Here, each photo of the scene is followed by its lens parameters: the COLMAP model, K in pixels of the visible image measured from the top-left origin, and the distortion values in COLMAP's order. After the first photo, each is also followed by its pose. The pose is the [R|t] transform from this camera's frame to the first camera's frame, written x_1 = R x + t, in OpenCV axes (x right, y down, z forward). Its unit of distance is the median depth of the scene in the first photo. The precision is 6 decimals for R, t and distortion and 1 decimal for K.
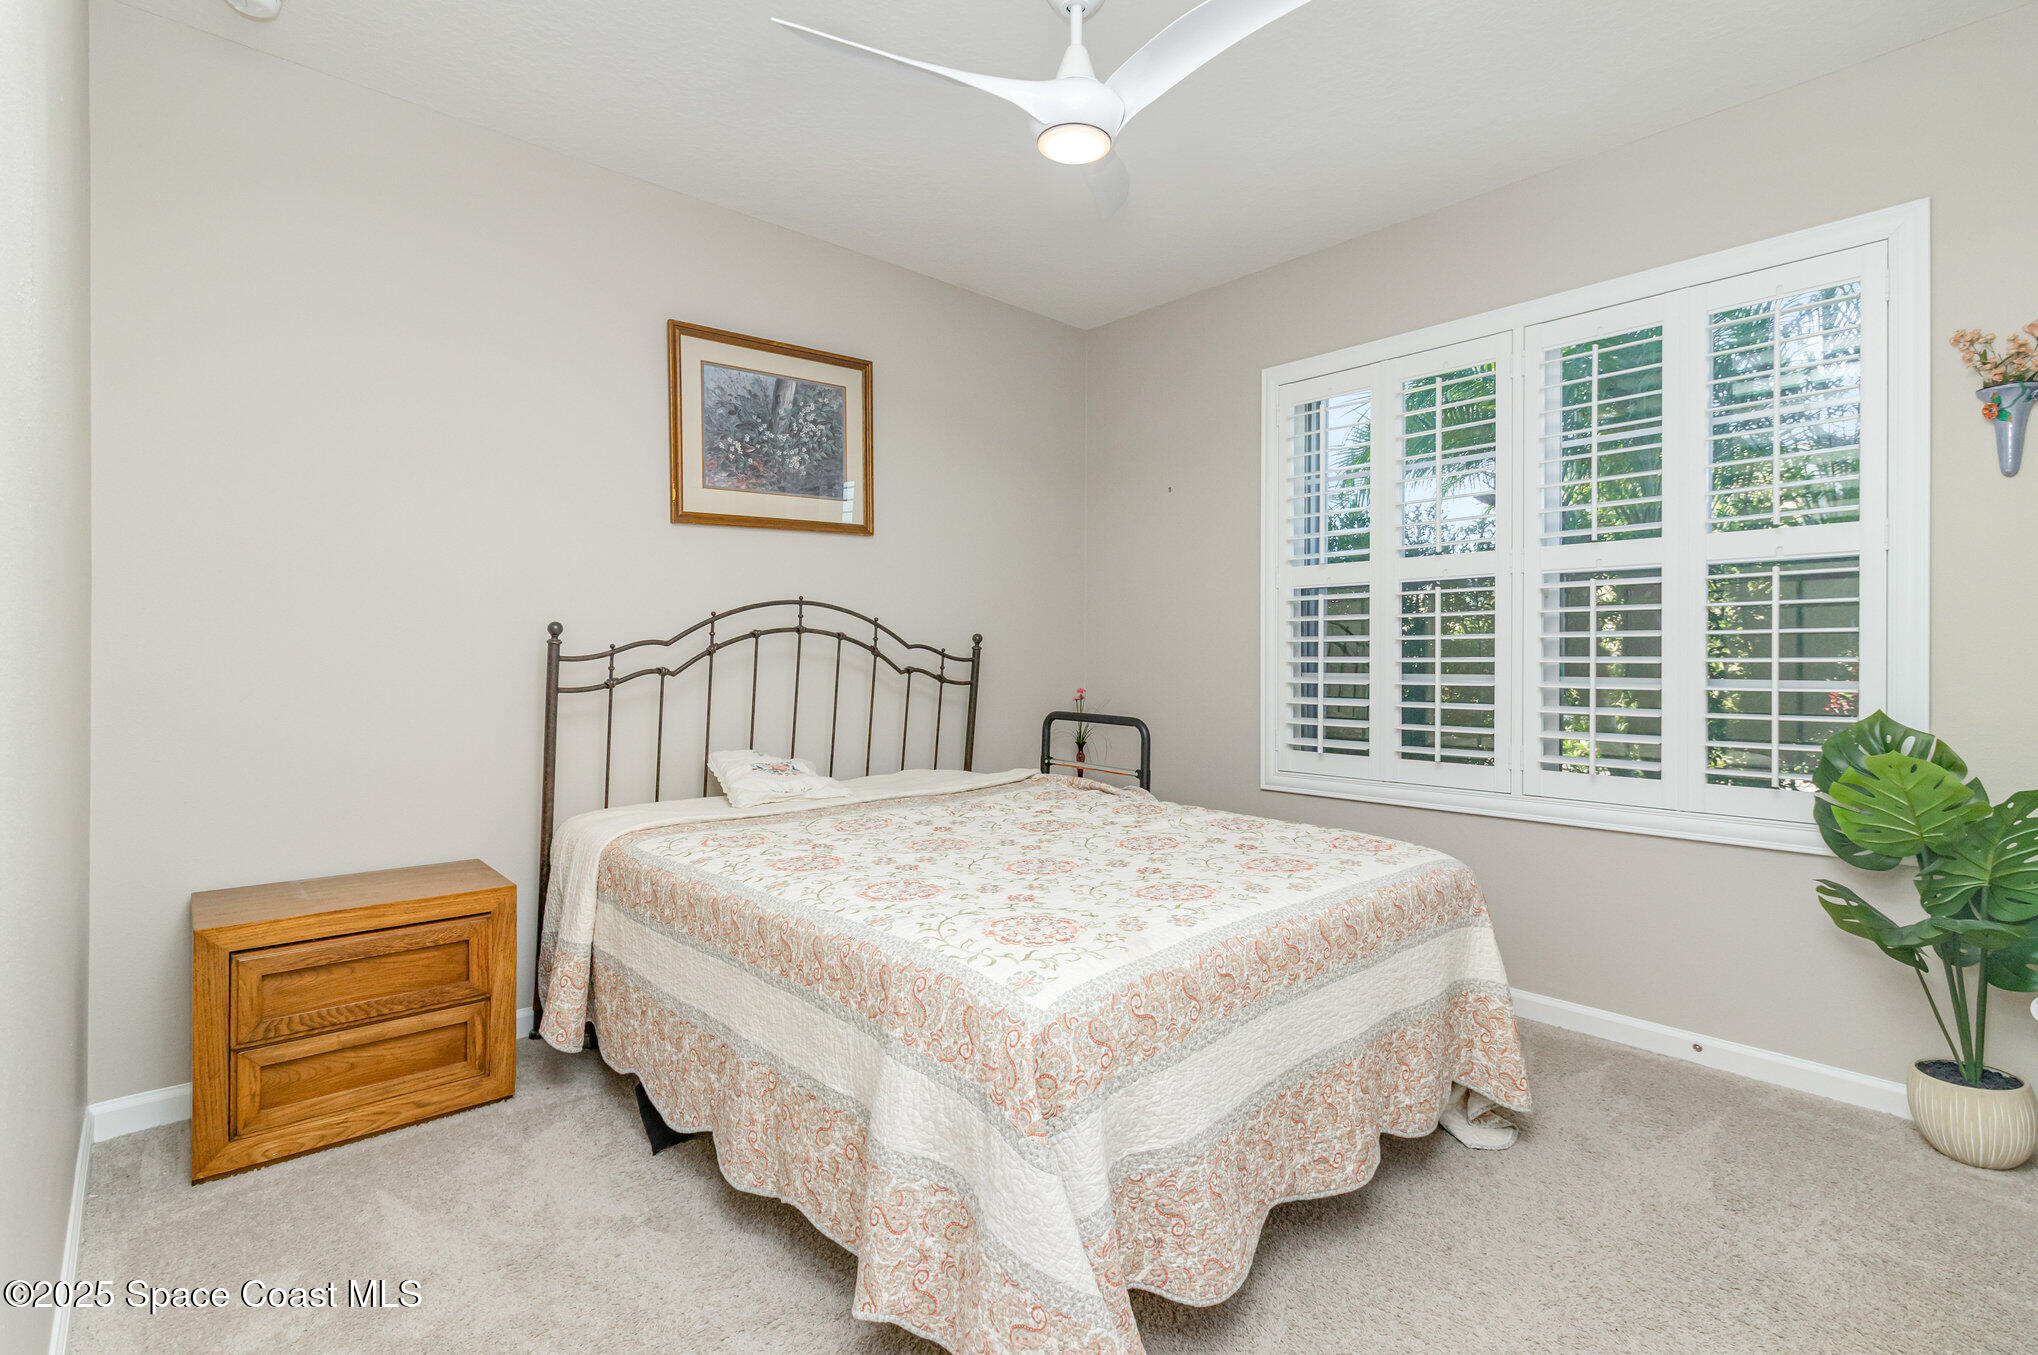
lens RADIAL K [[957.0, 0, 1024.0], [0, 957.0, 711.1], [0, 0, 1]] dist [-0.000101, -0.000693]
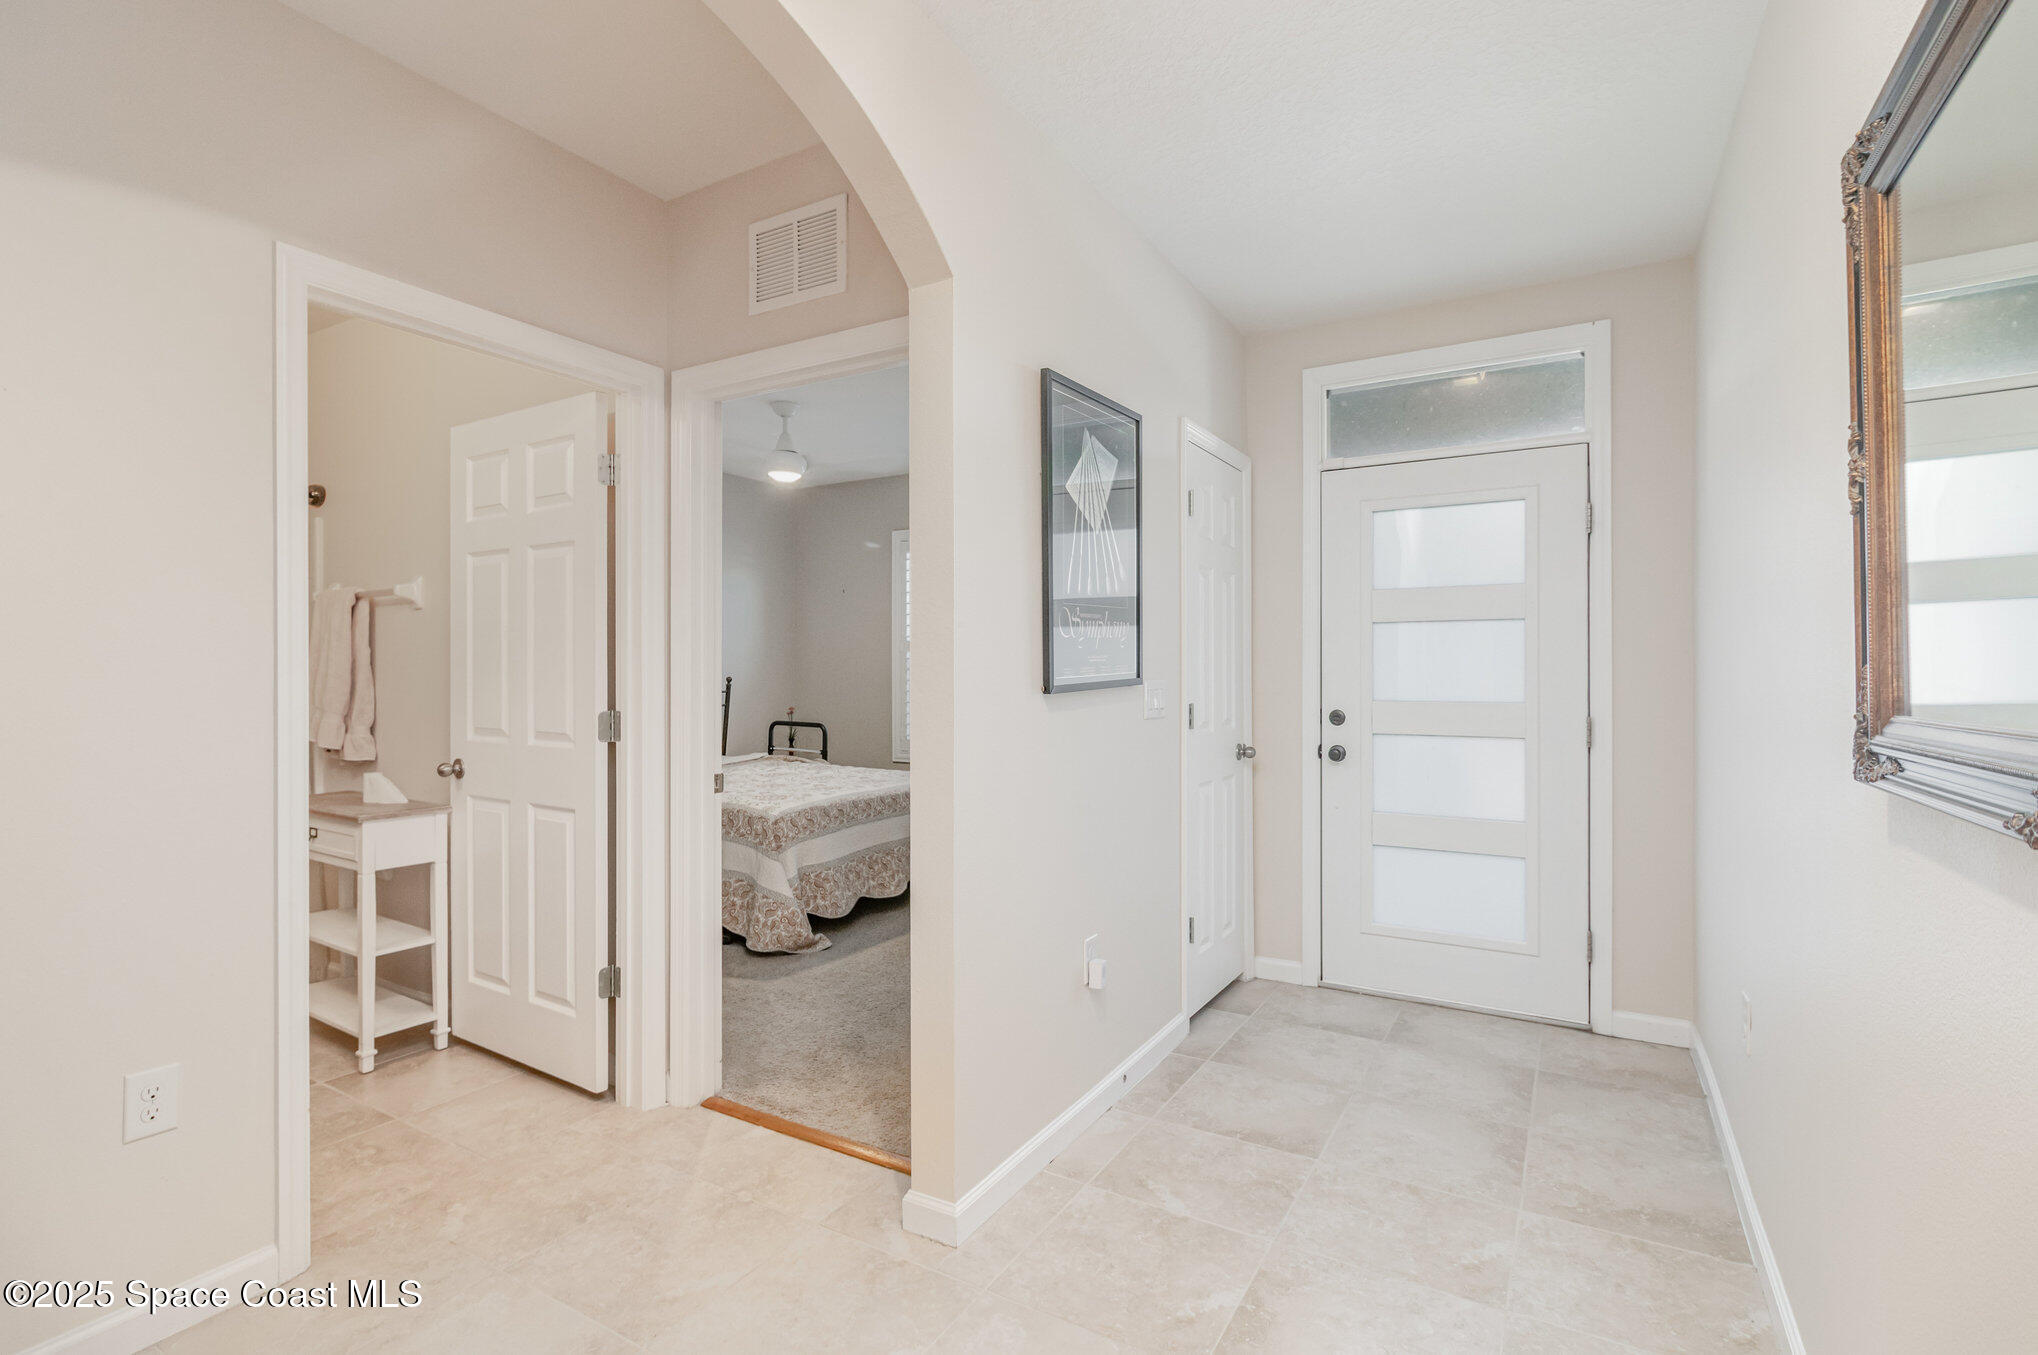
lens RADIAL K [[943.4, 0, 1022.7], [0, 943.4, 671.0], [0, 0, 1]] dist [0.001146, -0.000072]
pose [[0.957095, -0.001365, 0.289771, -0.046836], [0.016754, 0.998577, -0.050635, 0.005978], [-0.289290, 0.053317, 0.955756, -1.031638]]
